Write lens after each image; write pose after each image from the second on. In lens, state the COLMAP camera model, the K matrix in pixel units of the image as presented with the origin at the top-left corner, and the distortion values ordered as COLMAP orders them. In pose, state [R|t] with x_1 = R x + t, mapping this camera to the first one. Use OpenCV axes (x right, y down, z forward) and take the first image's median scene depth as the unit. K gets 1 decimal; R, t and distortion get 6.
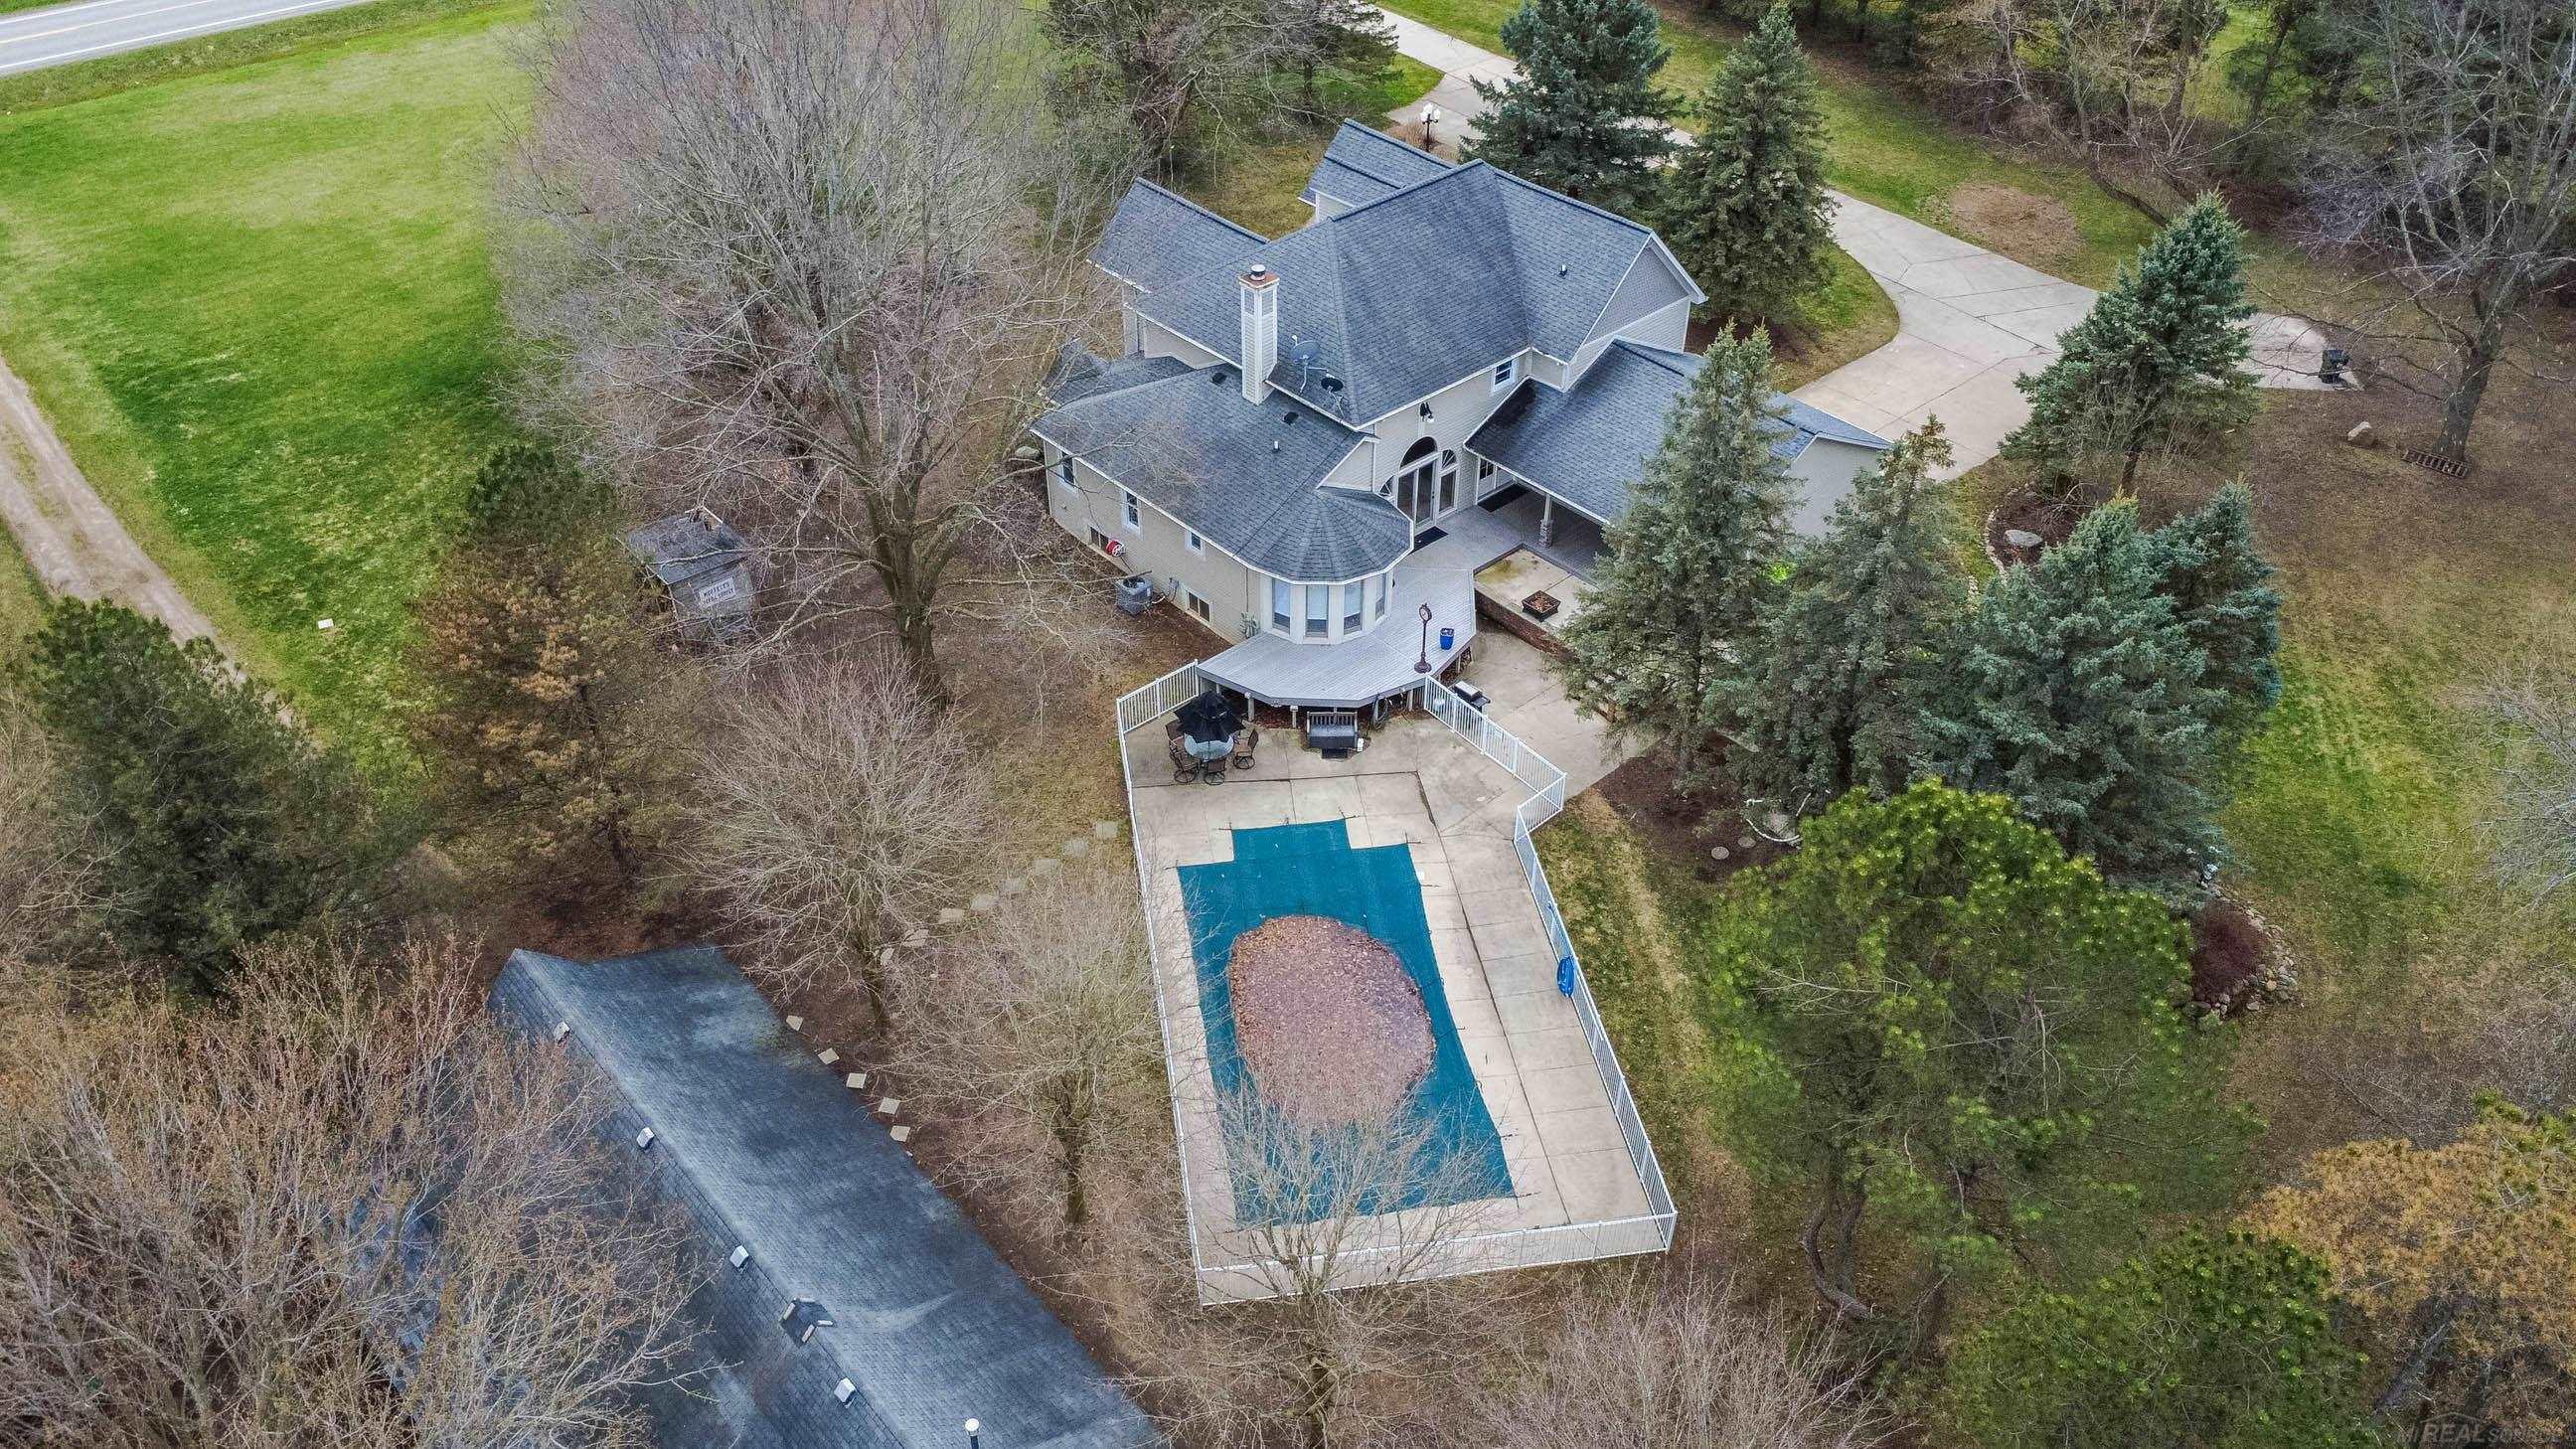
lens RADIAL K [[2011.9, 0, 1288.0], [0, 2011.9, 724.5], [0, 0, 1]] dist [0.001103, -0.000091]
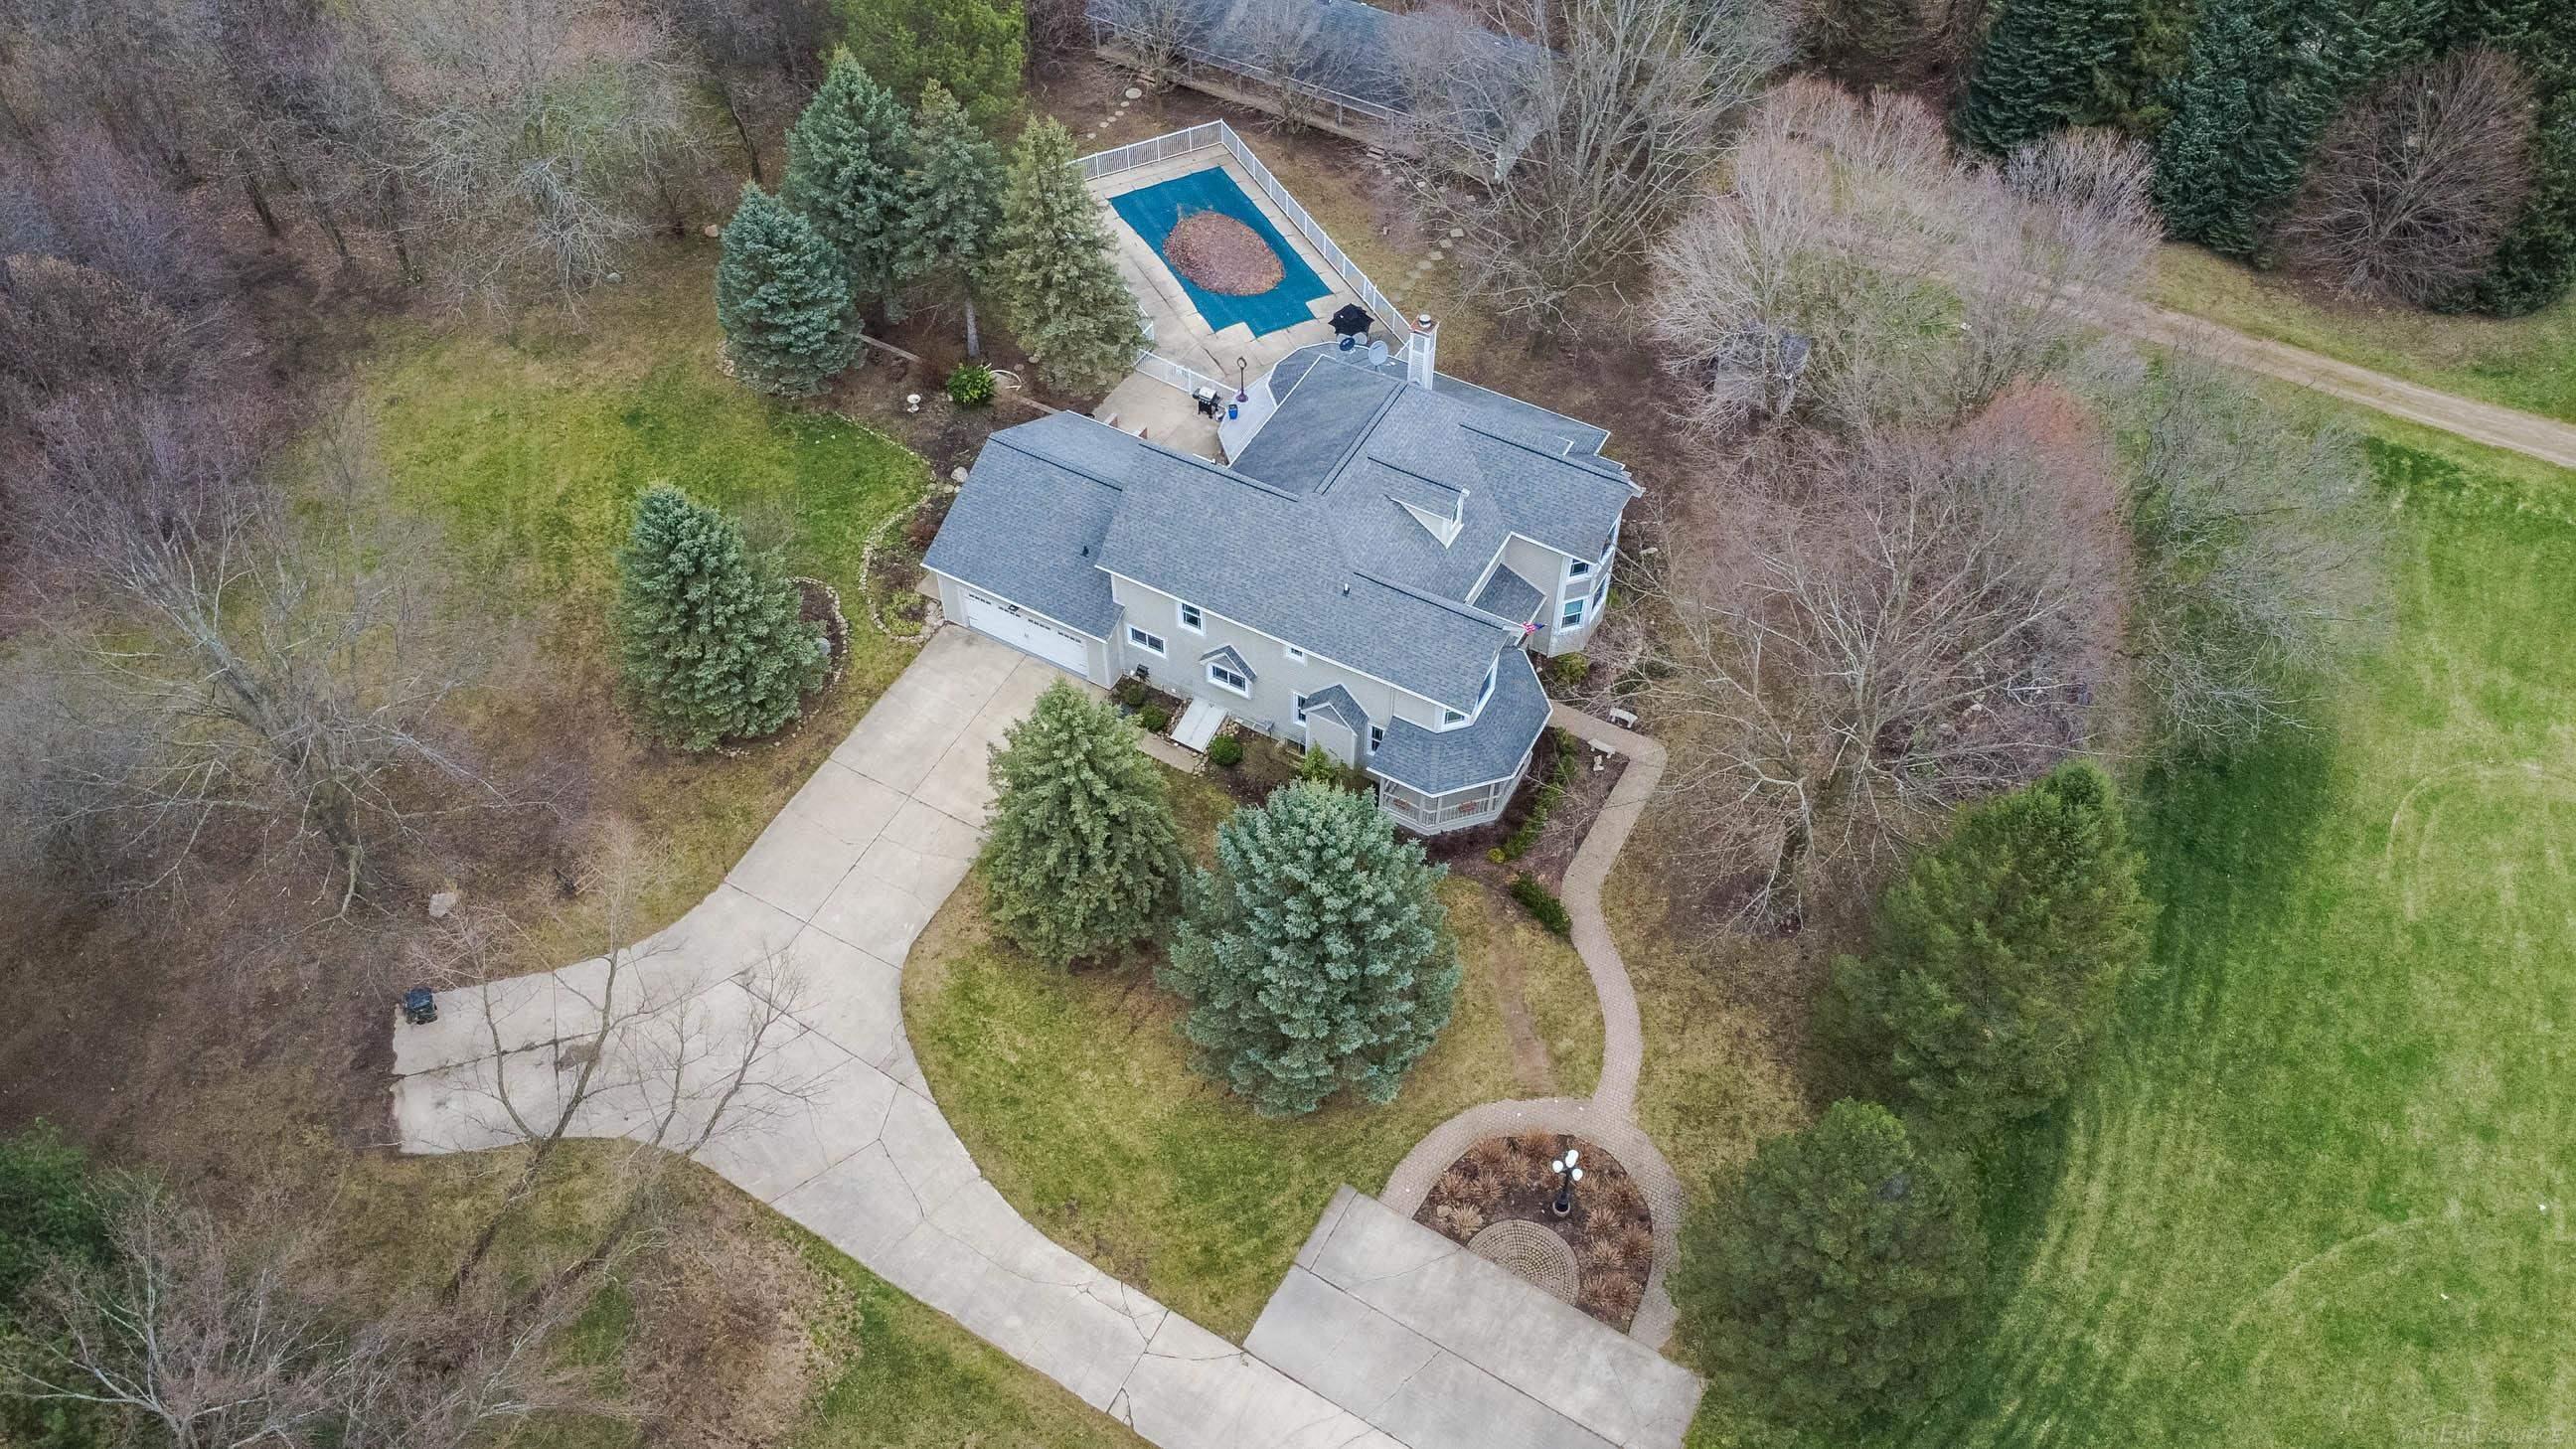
lens RADIAL K [[2011.9, 0, 1288.0], [0, 2011.9, 724.5], [0, 0, 1]] dist [0.001103, -0.000091]
pose [[-0.948331, 0.236418, -0.211603, 0.443798], [-0.194463, 0.093881, 0.976407, -1.602071], [0.250705, 0.967106, -0.043056, 1.421764]]
